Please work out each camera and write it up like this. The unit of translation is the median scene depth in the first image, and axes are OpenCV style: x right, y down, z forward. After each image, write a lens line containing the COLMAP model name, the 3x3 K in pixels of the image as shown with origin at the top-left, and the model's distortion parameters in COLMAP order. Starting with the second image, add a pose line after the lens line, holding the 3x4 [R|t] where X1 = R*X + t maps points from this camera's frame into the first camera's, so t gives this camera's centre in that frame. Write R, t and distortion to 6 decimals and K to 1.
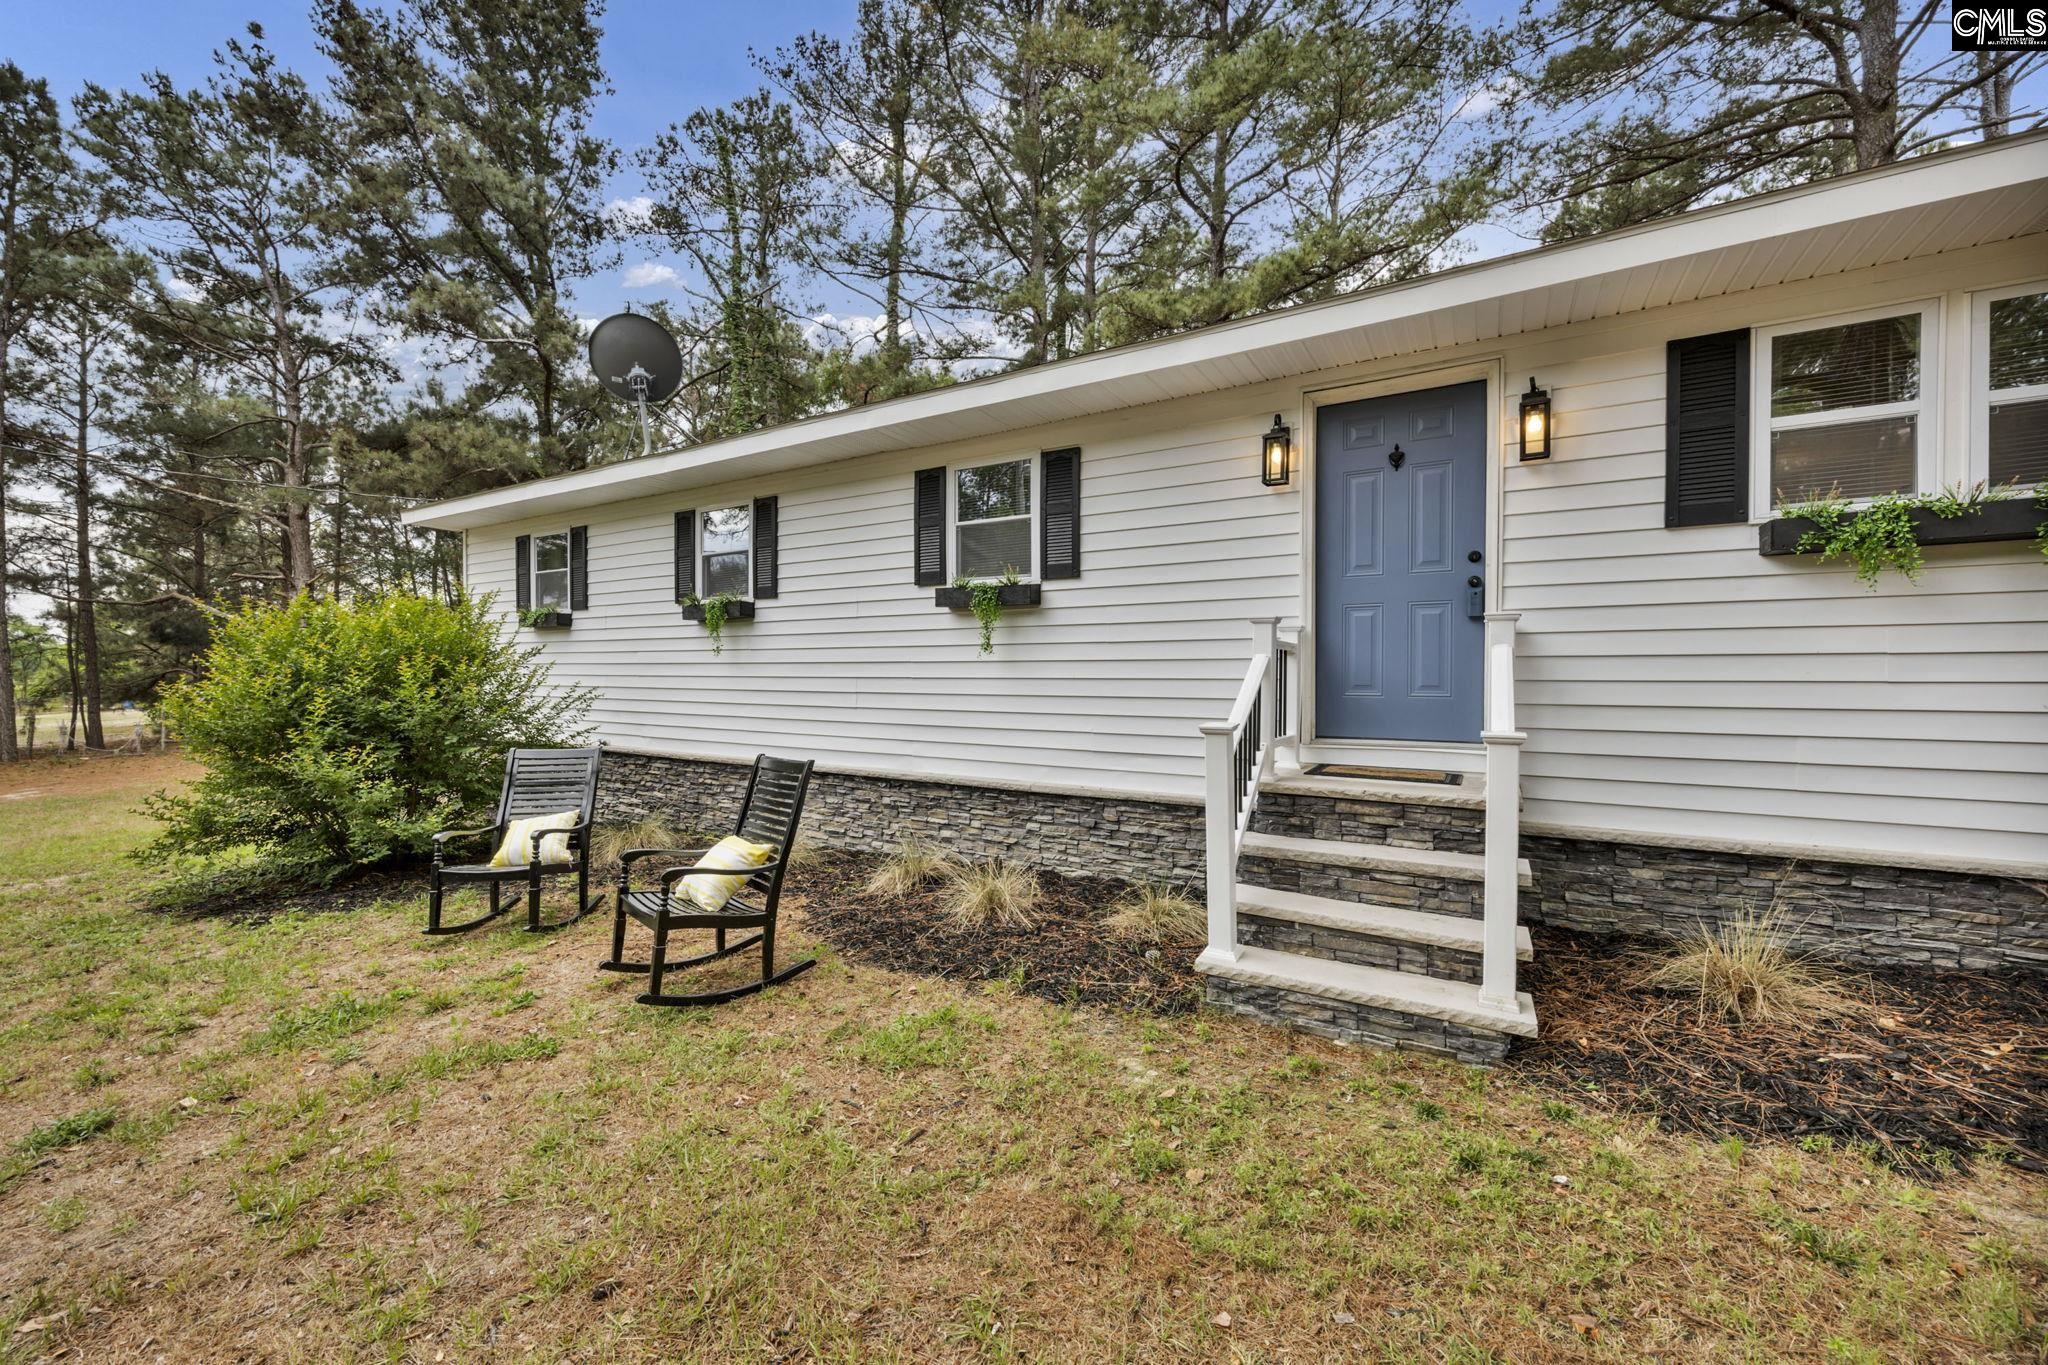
lens RADIAL K [[795.3, 0, 1020.4], [0, 795.3, 674.5], [0, 0, 1]] dist [-0.001708, -0.000410]
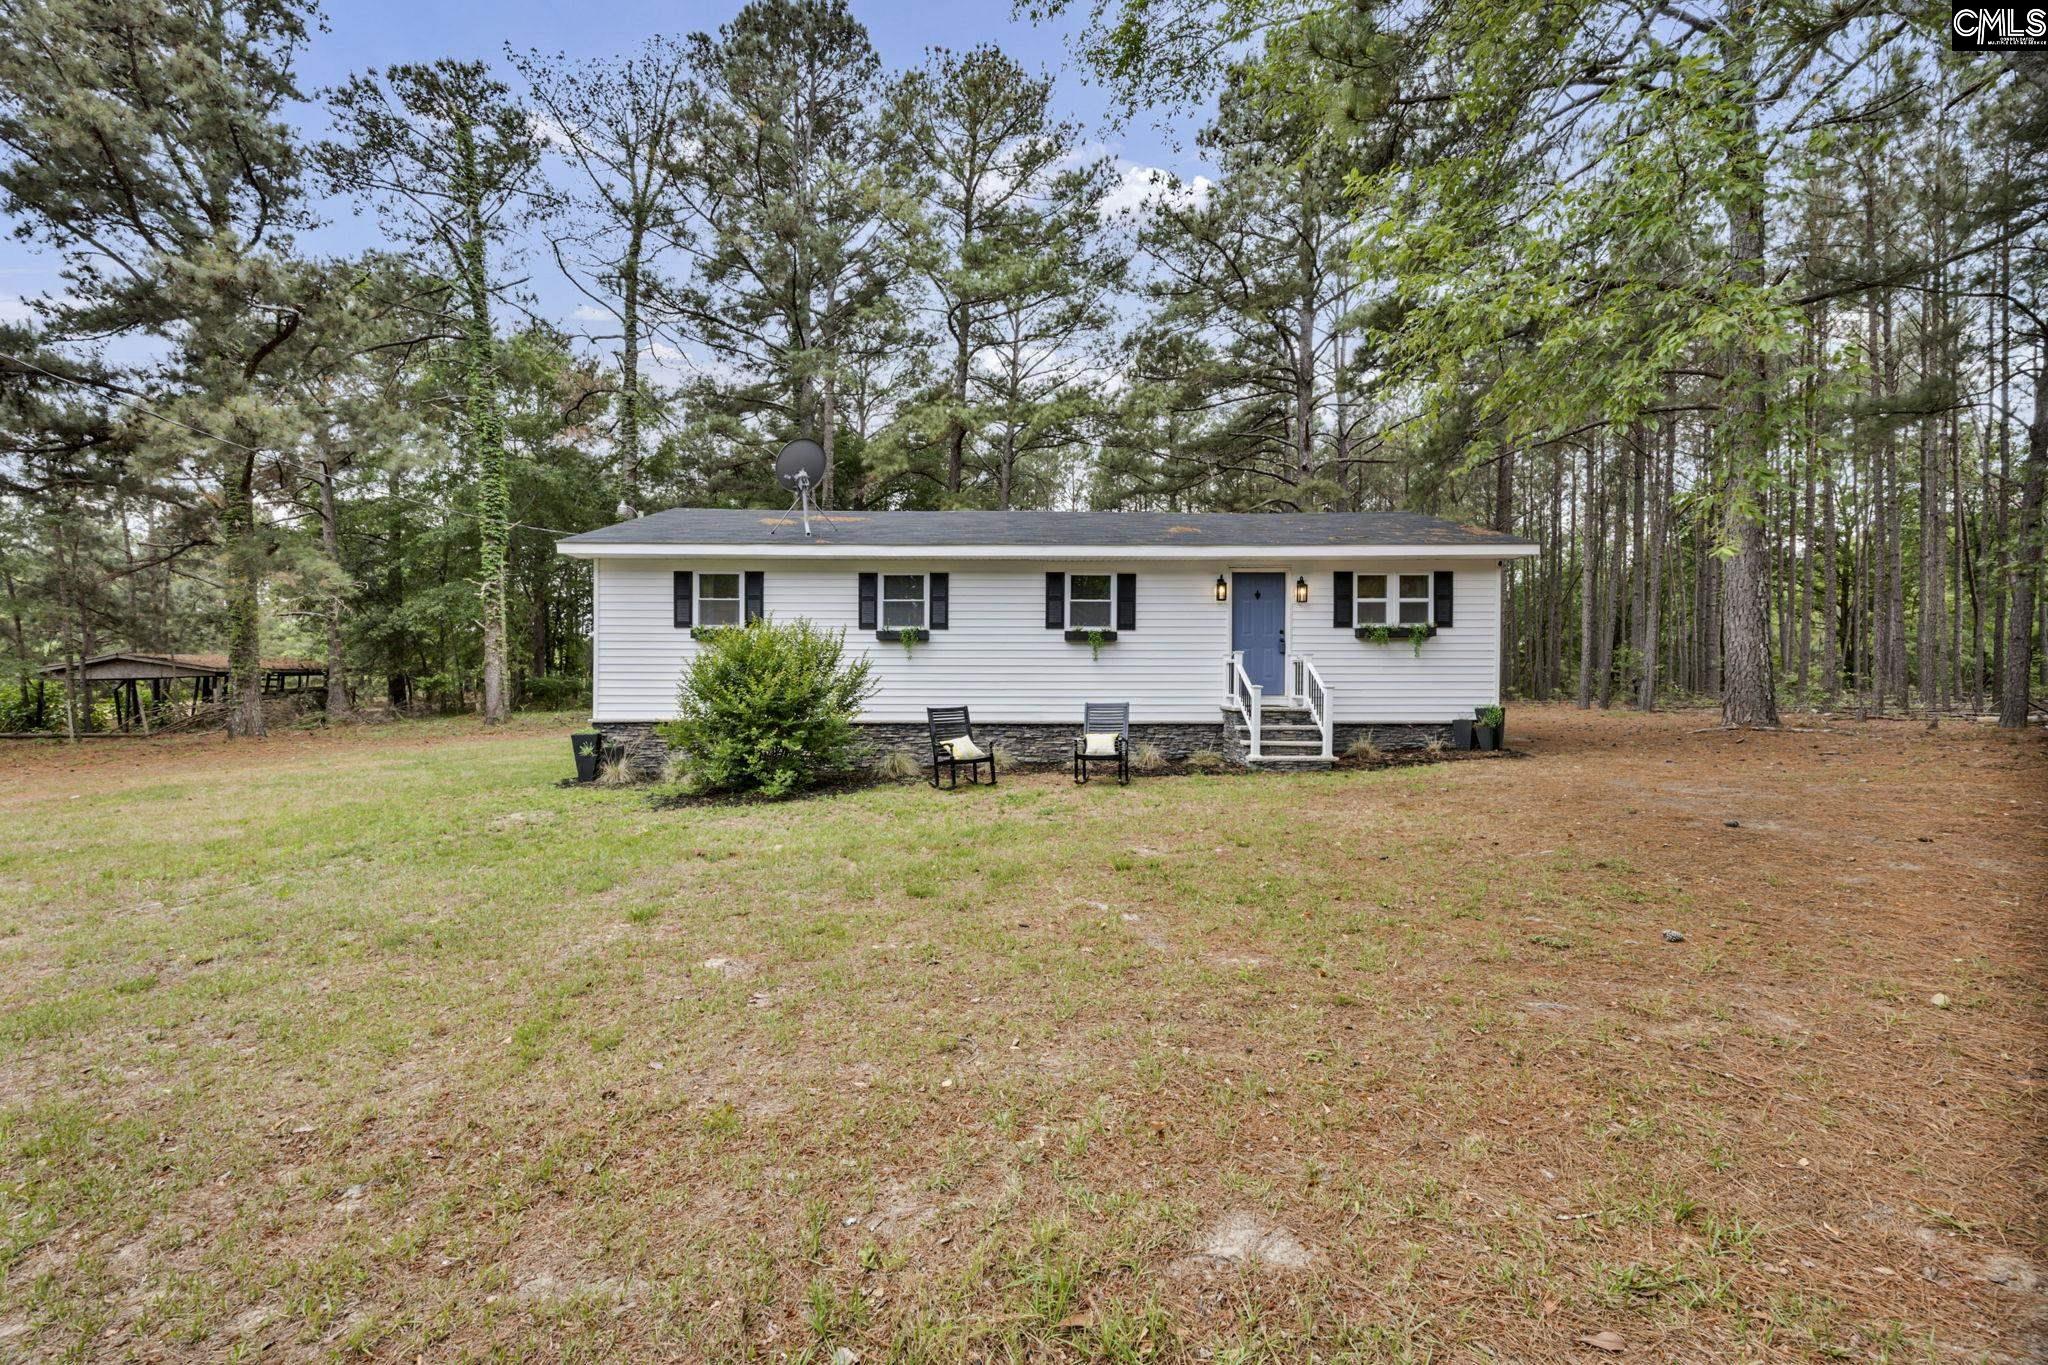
lens RADIAL K [[795.3, 0, 1020.4], [0, 795.3, 674.5], [0, 0, 1]] dist [-0.001708, -0.000410]
pose [[0.850183, 0.002506, 0.526481, -1.662381], [0.000045, 0.999988, -0.004834, 0.022242], [-0.526487, 0.004134, 0.850173, -0.918247]]
